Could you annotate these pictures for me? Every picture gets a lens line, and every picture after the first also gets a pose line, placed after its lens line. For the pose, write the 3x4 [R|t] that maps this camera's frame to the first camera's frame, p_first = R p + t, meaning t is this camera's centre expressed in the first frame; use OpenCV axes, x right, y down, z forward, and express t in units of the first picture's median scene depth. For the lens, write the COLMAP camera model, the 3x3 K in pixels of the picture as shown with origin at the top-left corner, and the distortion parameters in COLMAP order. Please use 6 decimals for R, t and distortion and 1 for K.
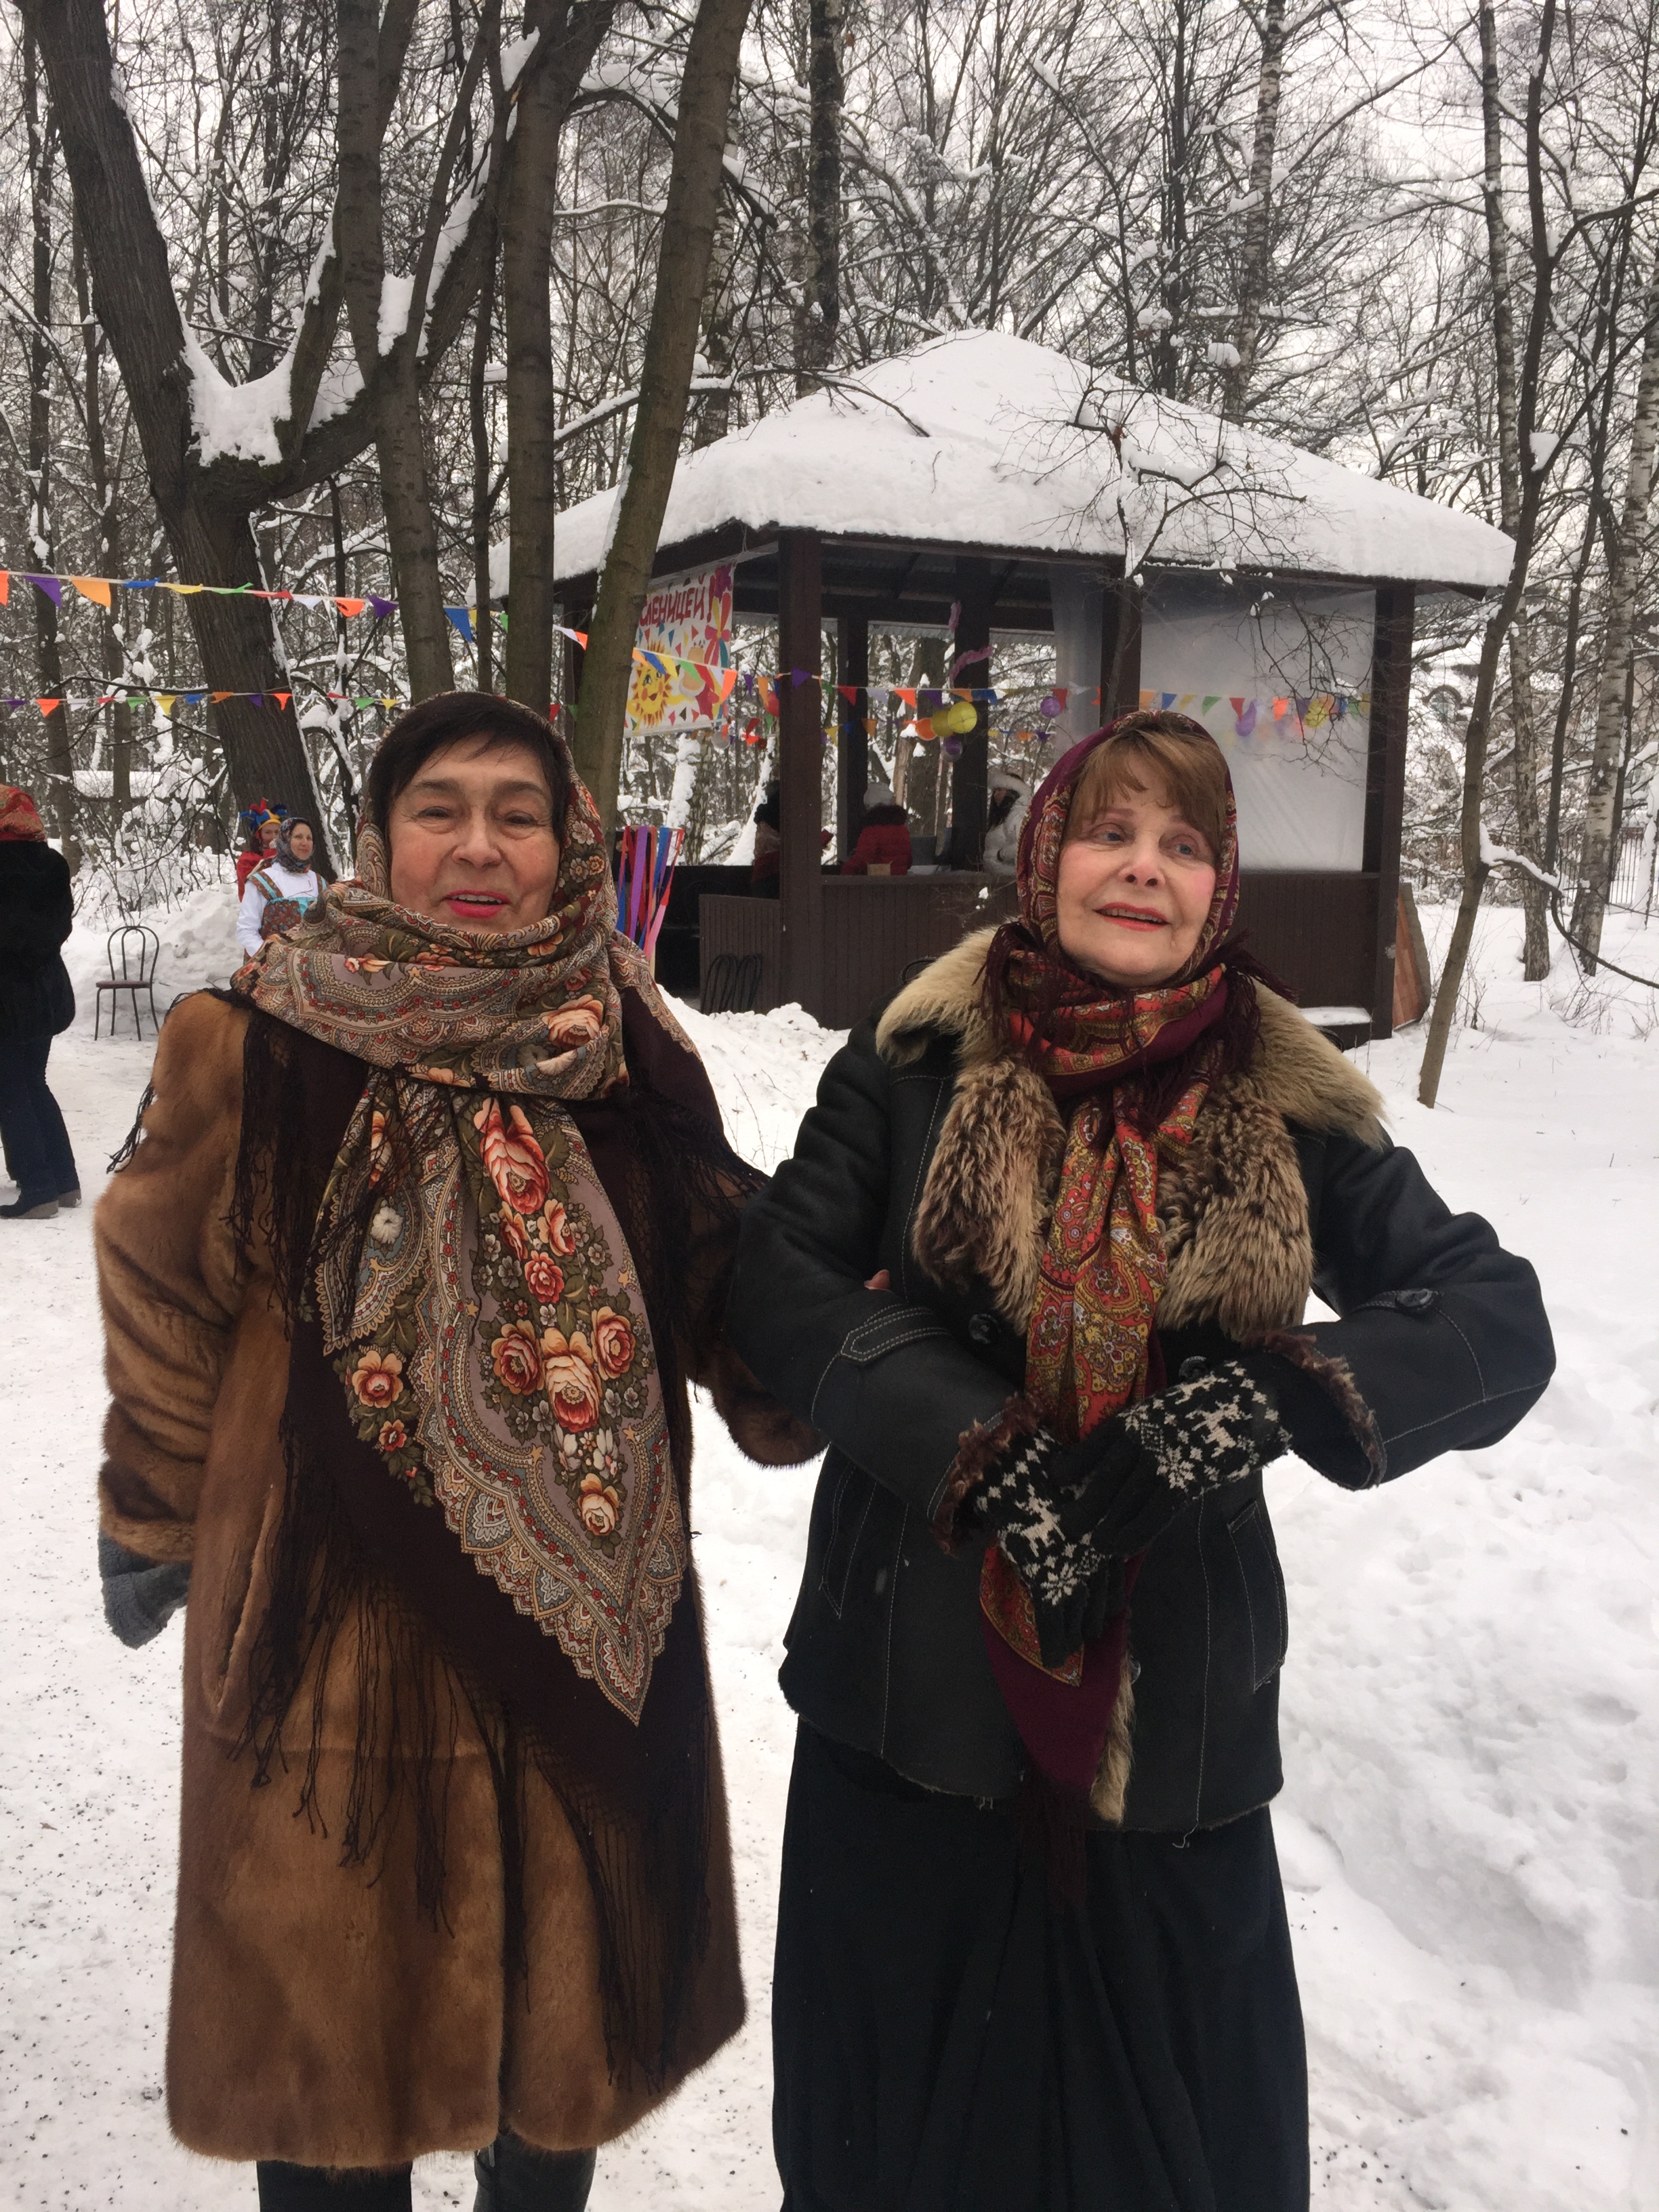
lens RADIAL K [[1881.8, 0, 829.5], [0, 1881.8, 1106.0], [0, 0, 1]] dist [0.004568, 0.002479]
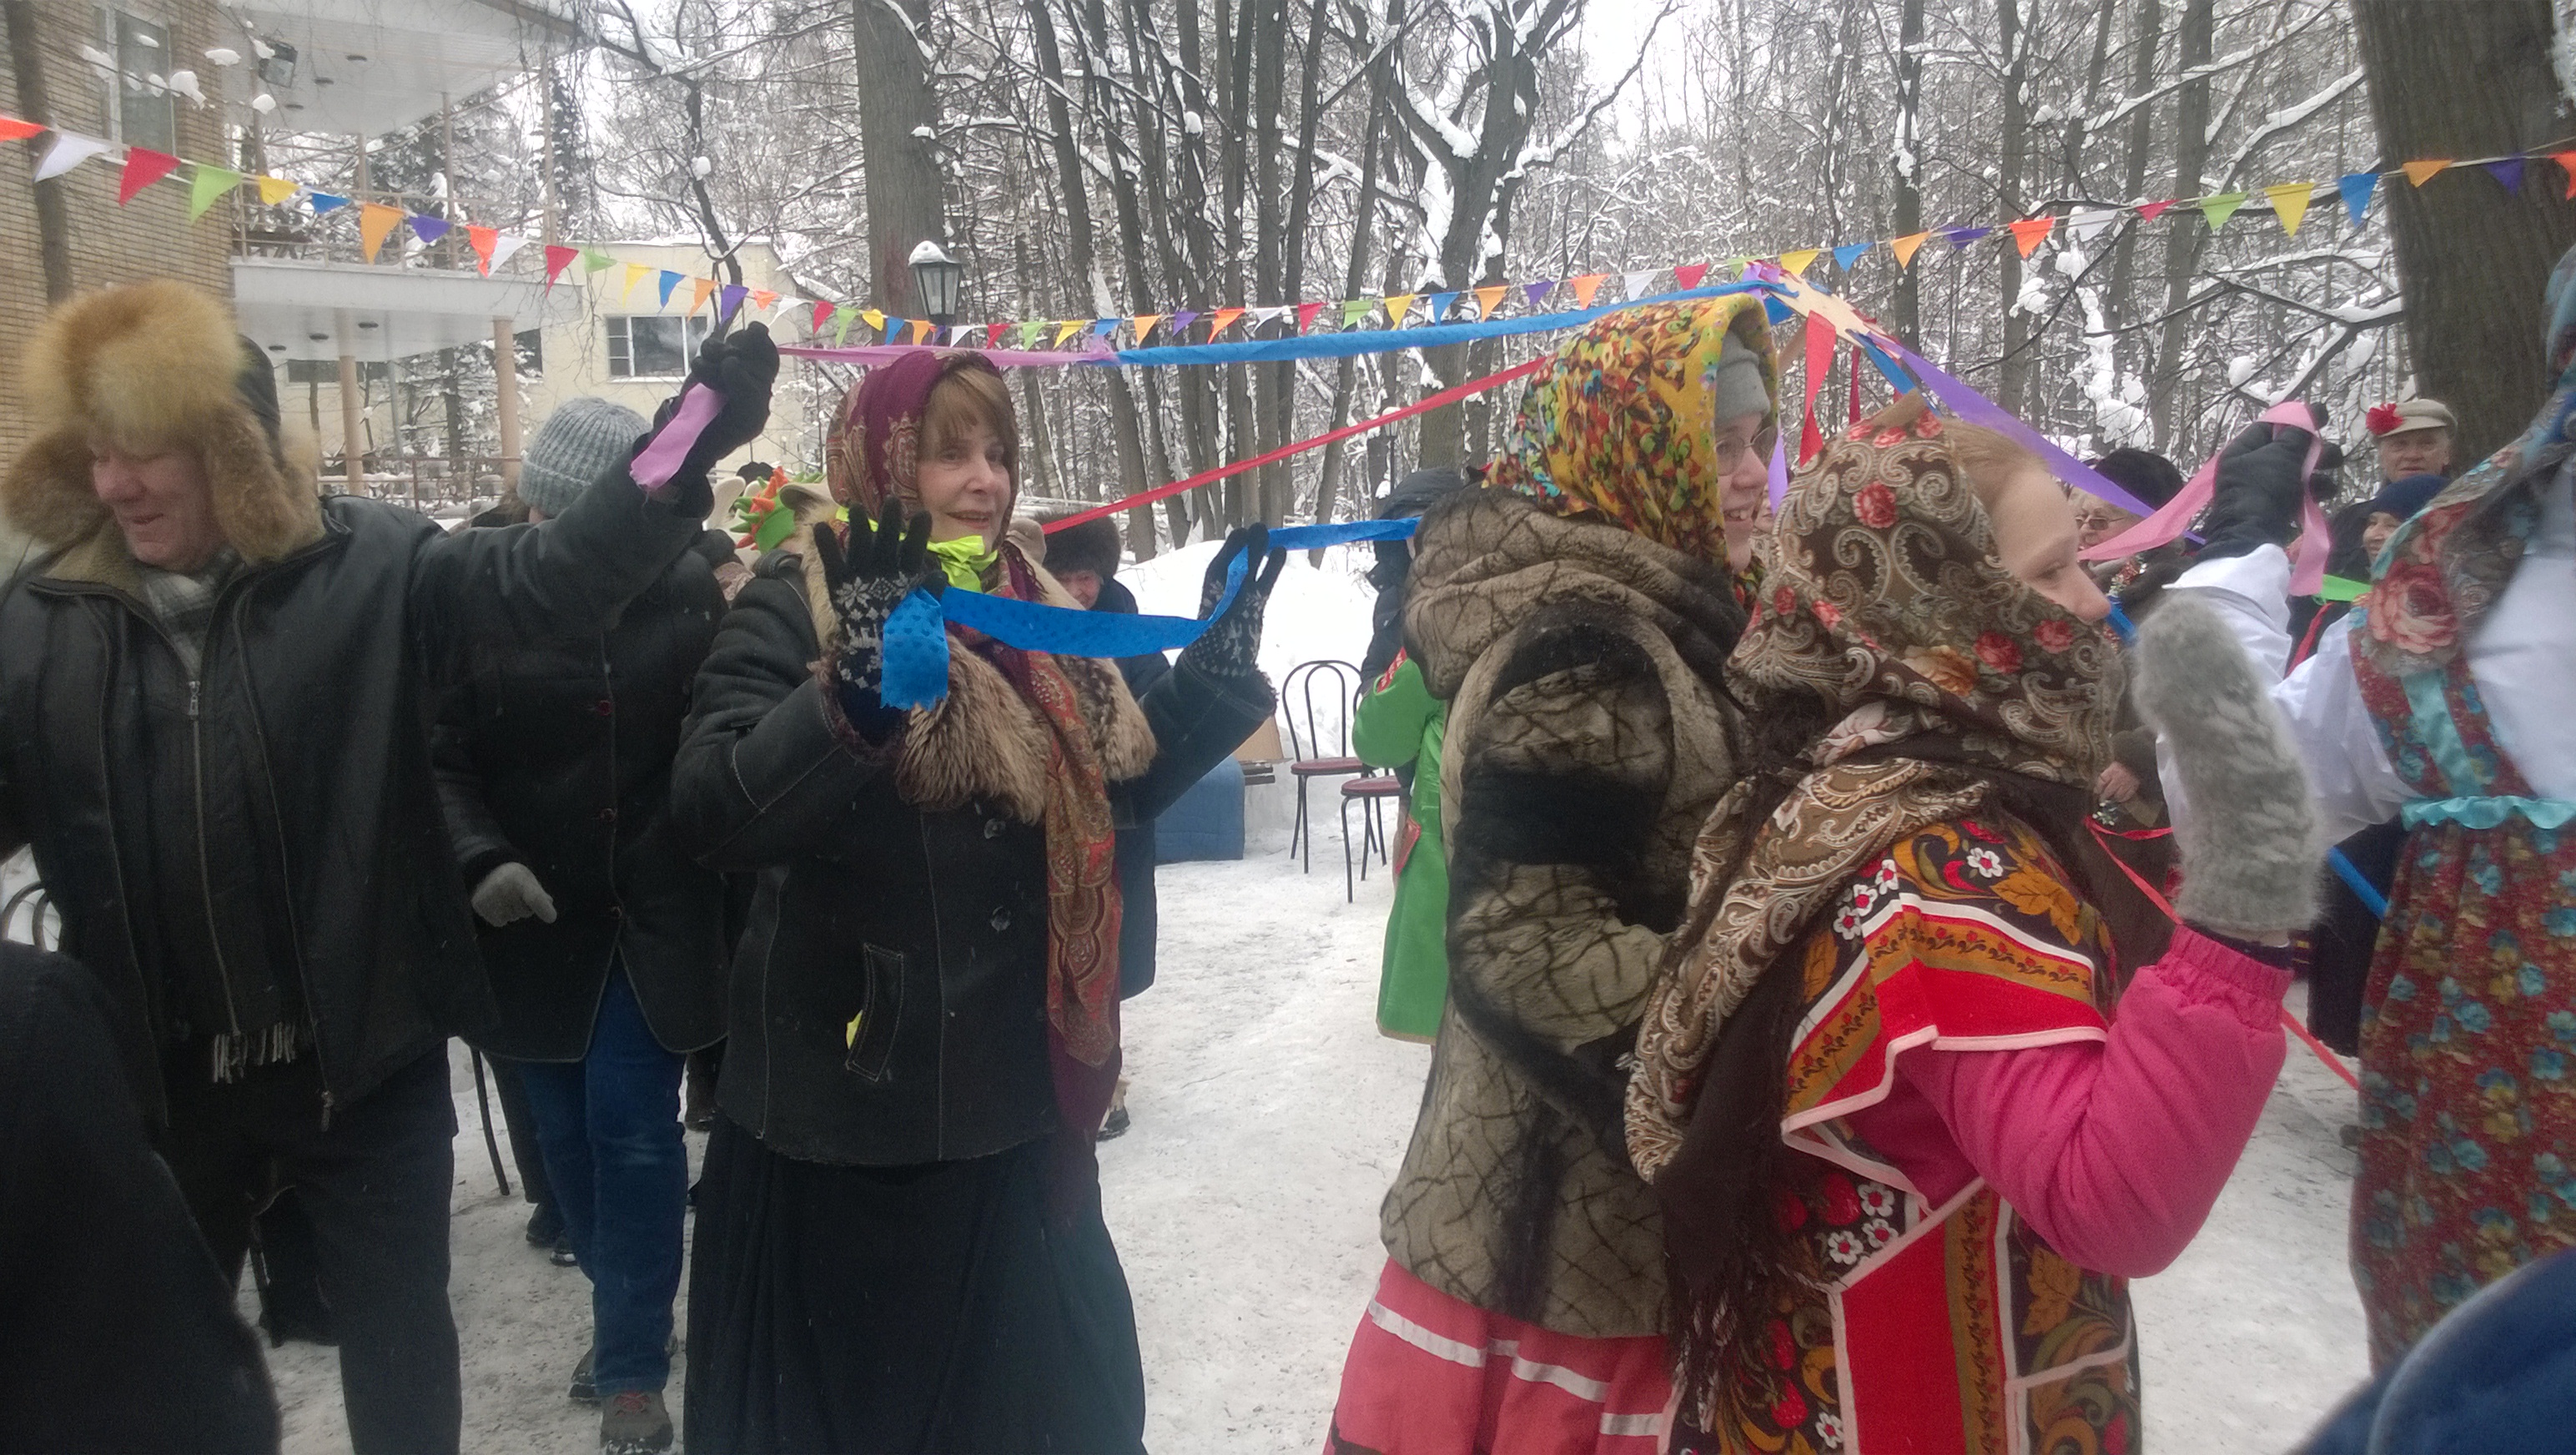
lens RADIAL K [[1971.7, 0, 1288.0], [0, 1971.7, 727.5], [0, 0, 1]] dist [0.110721, -0.265449]
pose [[0.782967, 0.037365, -0.620939, -0.113692], [-0.058973, 0.998157, -0.014297, -0.032209], [0.619261, 0.047813, 0.783728, 0.231654]]
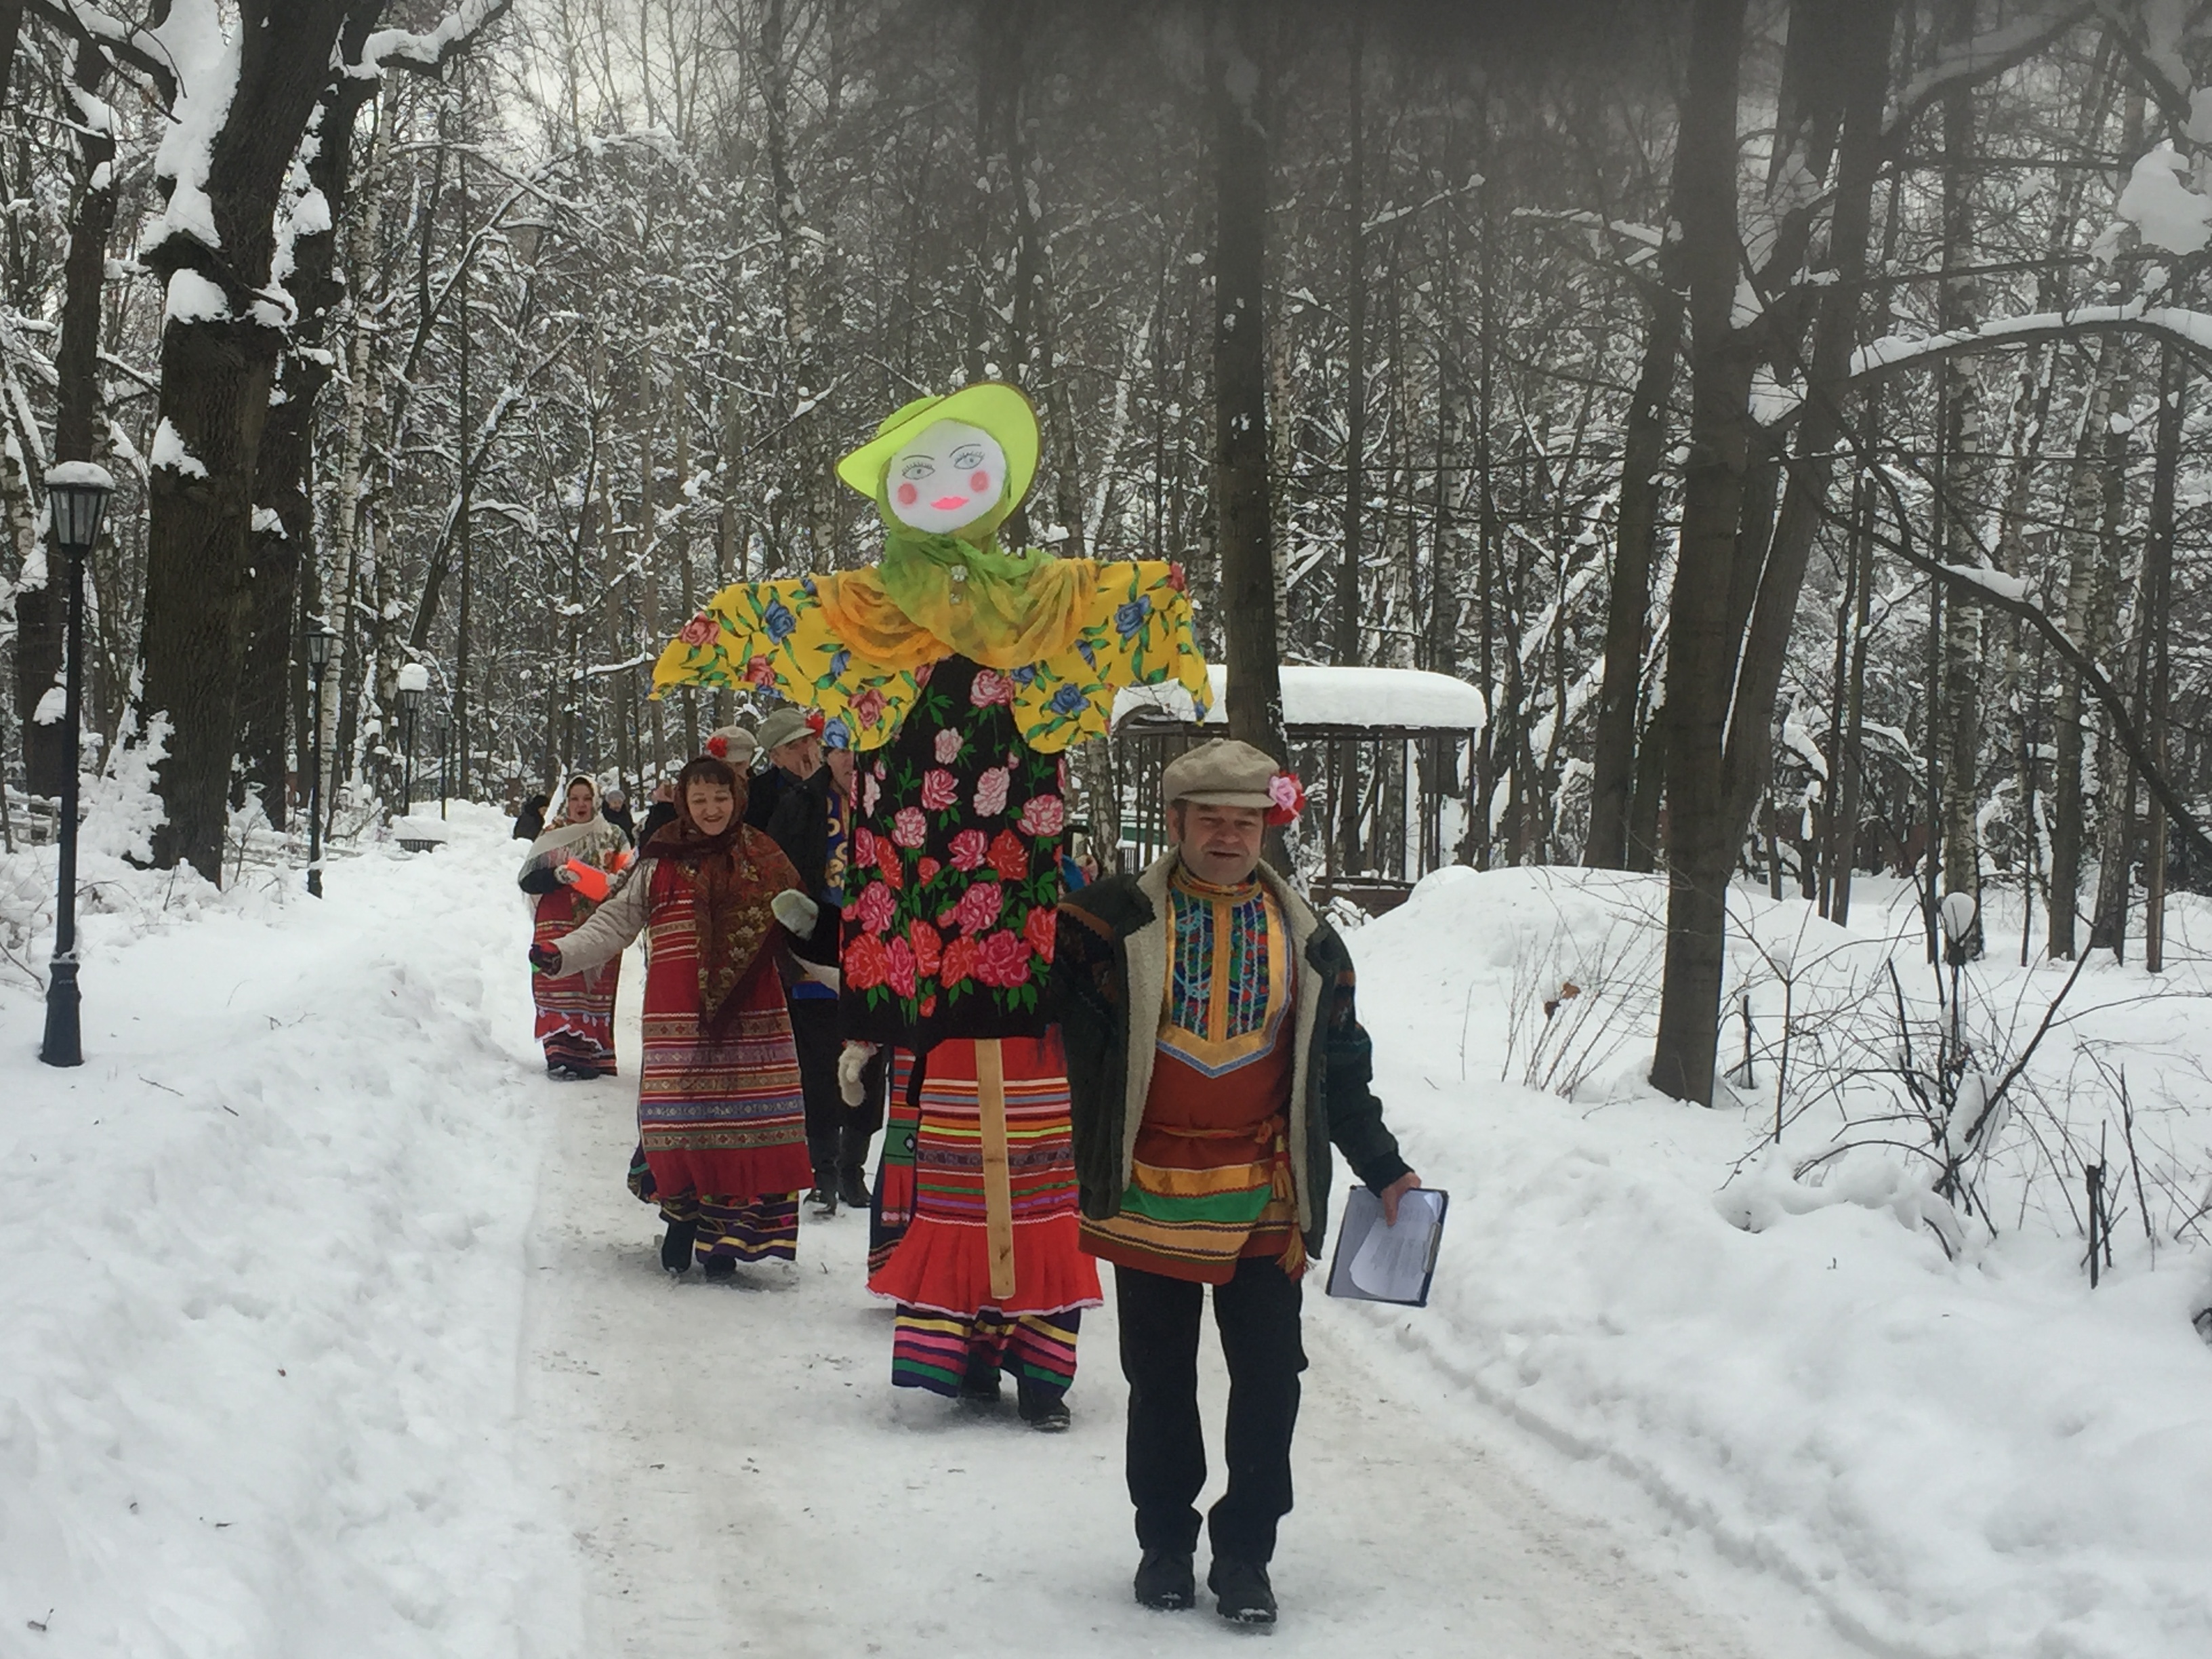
lens RADIAL K [[3404.4, 0, 1106.0], [0, 3404.4, 829.5], [0, 0, 1]] dist [0.039370, 0.076813]
pose [[0.947536, 0.015339, -0.319280, -0.302109], [-0.058380, 0.990352, -0.125677, -0.075608], [0.314271, 0.137723, 0.939290, 0.494834]]
